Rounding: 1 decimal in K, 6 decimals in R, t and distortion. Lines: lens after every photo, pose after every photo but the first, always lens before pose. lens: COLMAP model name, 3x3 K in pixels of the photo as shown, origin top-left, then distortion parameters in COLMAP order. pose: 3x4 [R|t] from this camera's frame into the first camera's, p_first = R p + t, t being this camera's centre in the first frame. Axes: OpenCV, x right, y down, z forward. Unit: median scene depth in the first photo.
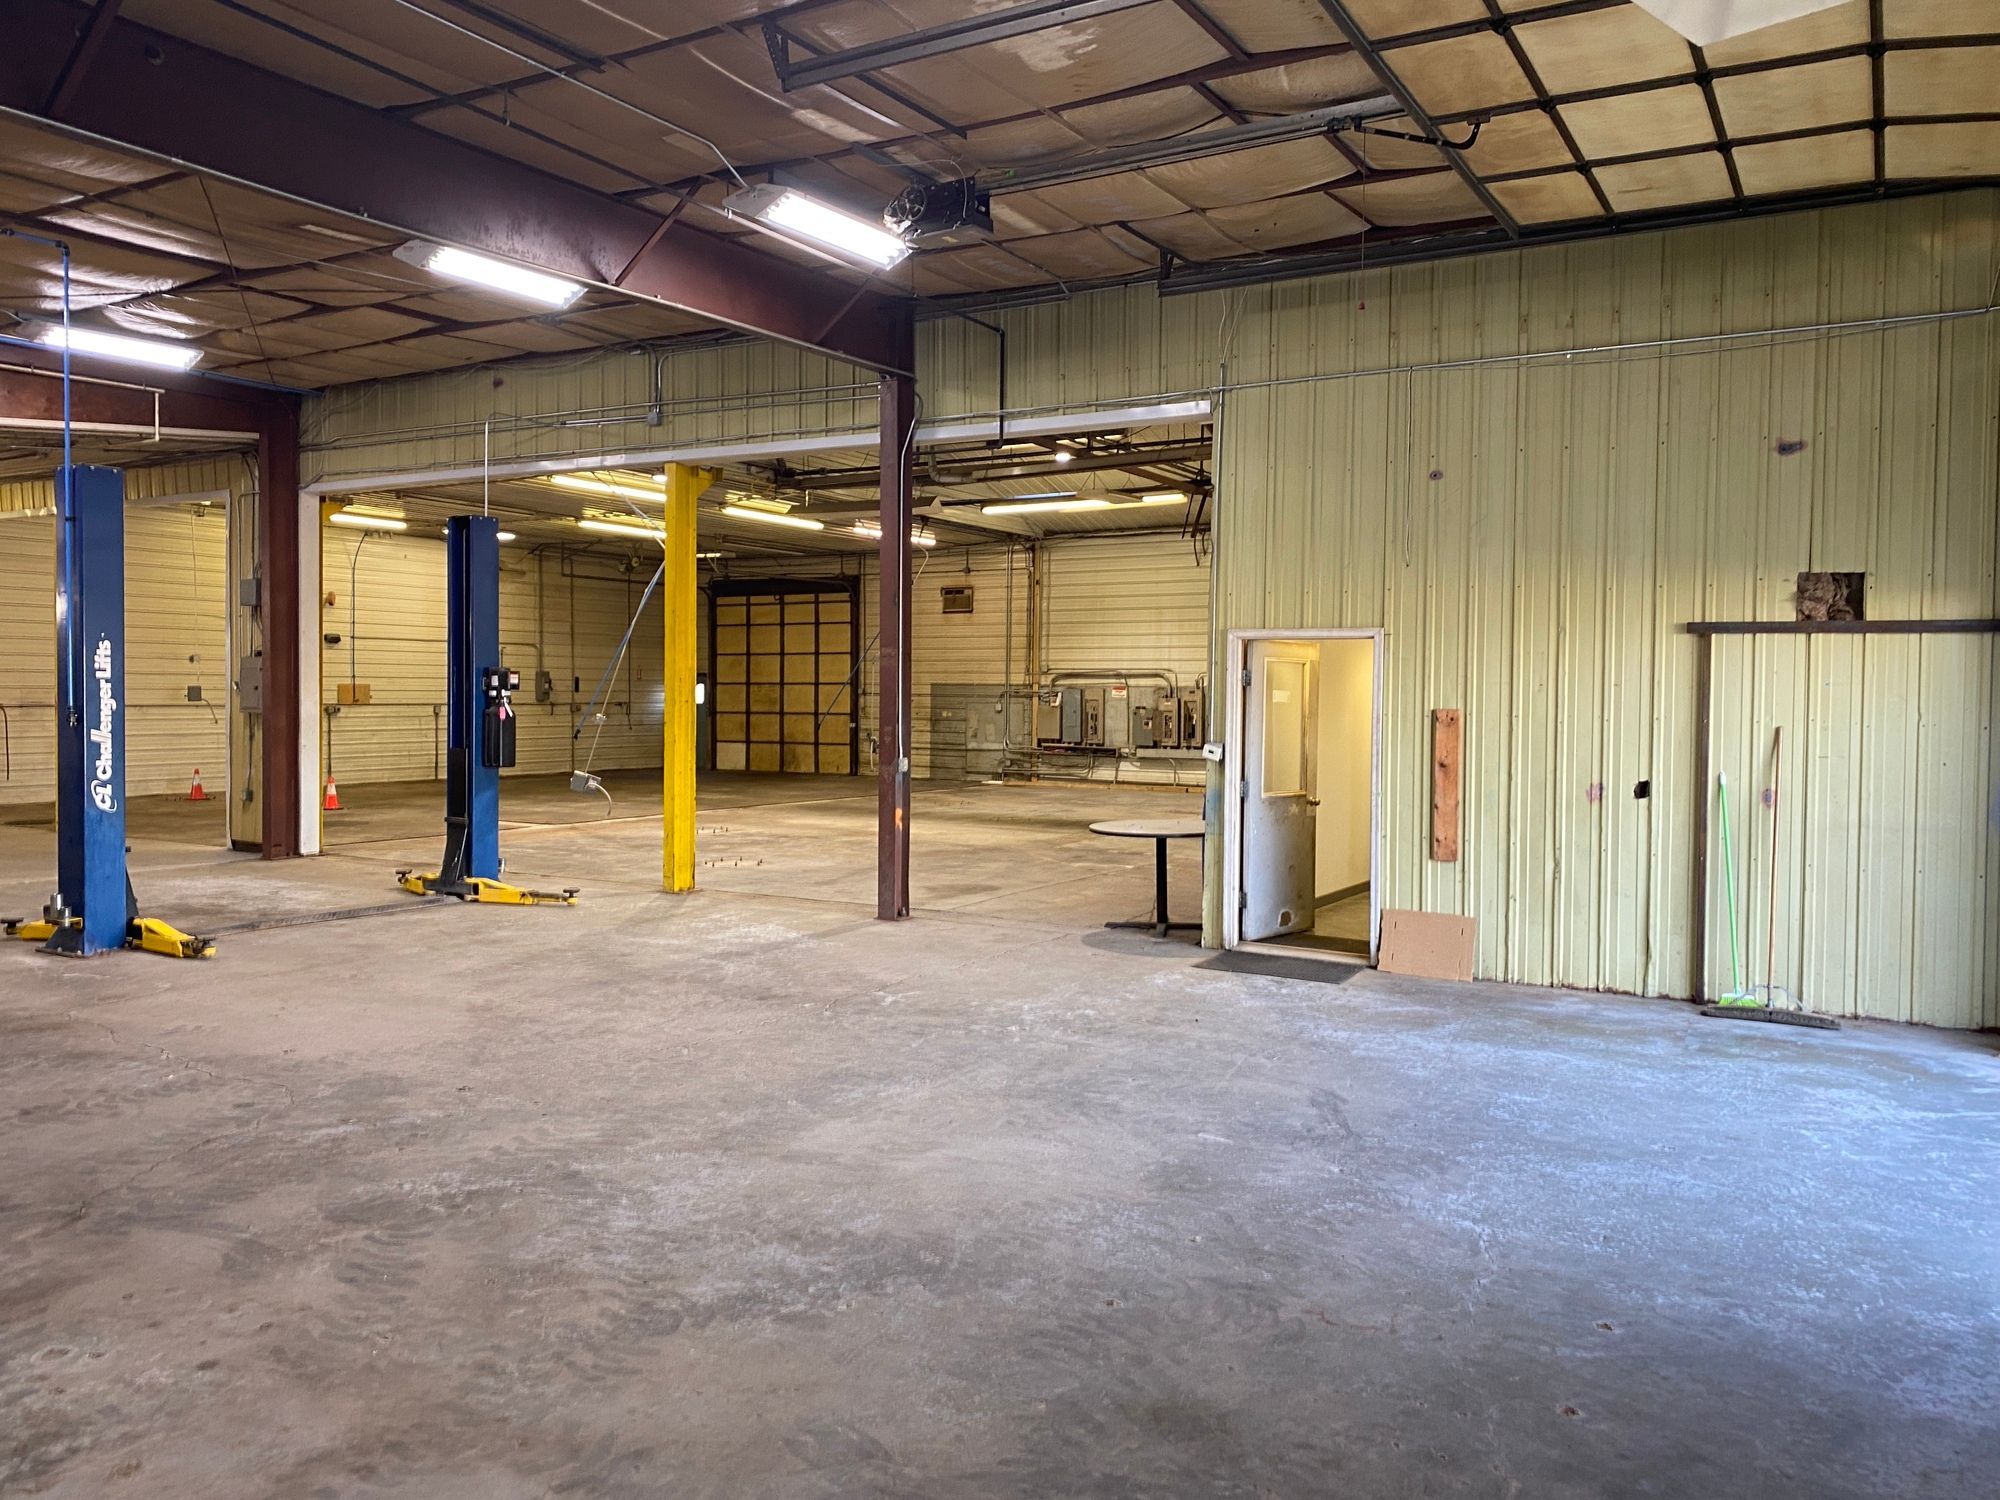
lens RADIAL K [[1523.7, 0, 995.3], [0, 1523.7, 743.9], [0, 0, 1]] dist [0.000495, -0.004954]
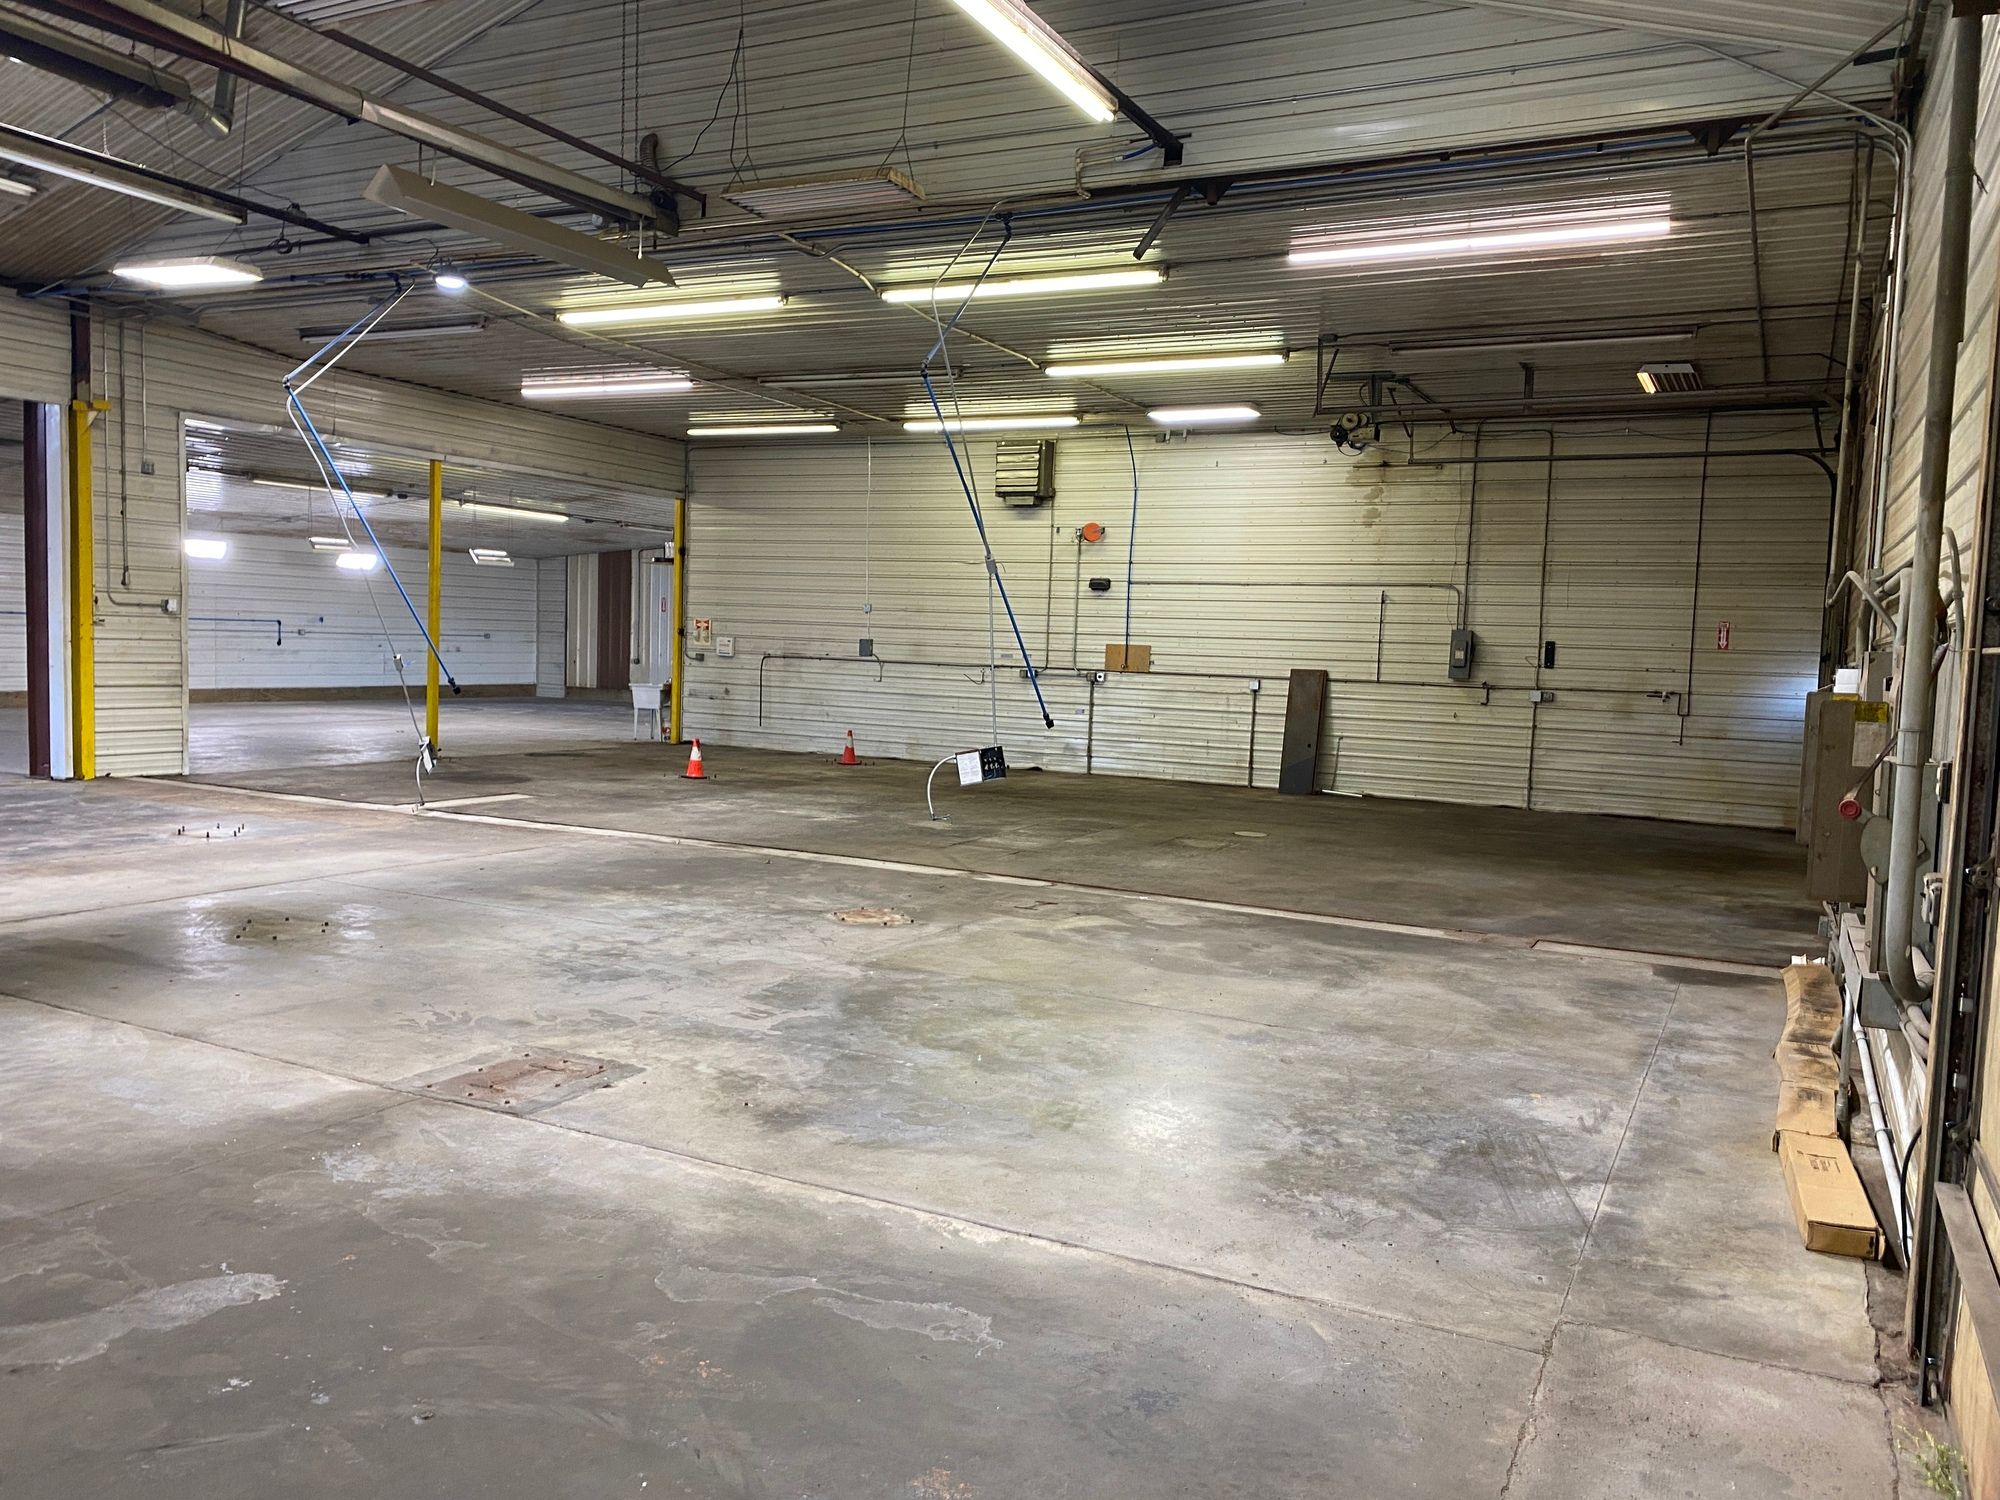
lens RADIAL K [[1523.7, 0, 997.7], [0, 1523.7, 756.1], [0, 0, 1]] dist [0.000495, -0.004954]
pose [[0.008505, 0.048870, -0.998769, 0.333101], [-0.077523, 0.995831, 0.048066, -0.015356], [0.996954, 0.077019, 0.012259, 0.930248]]
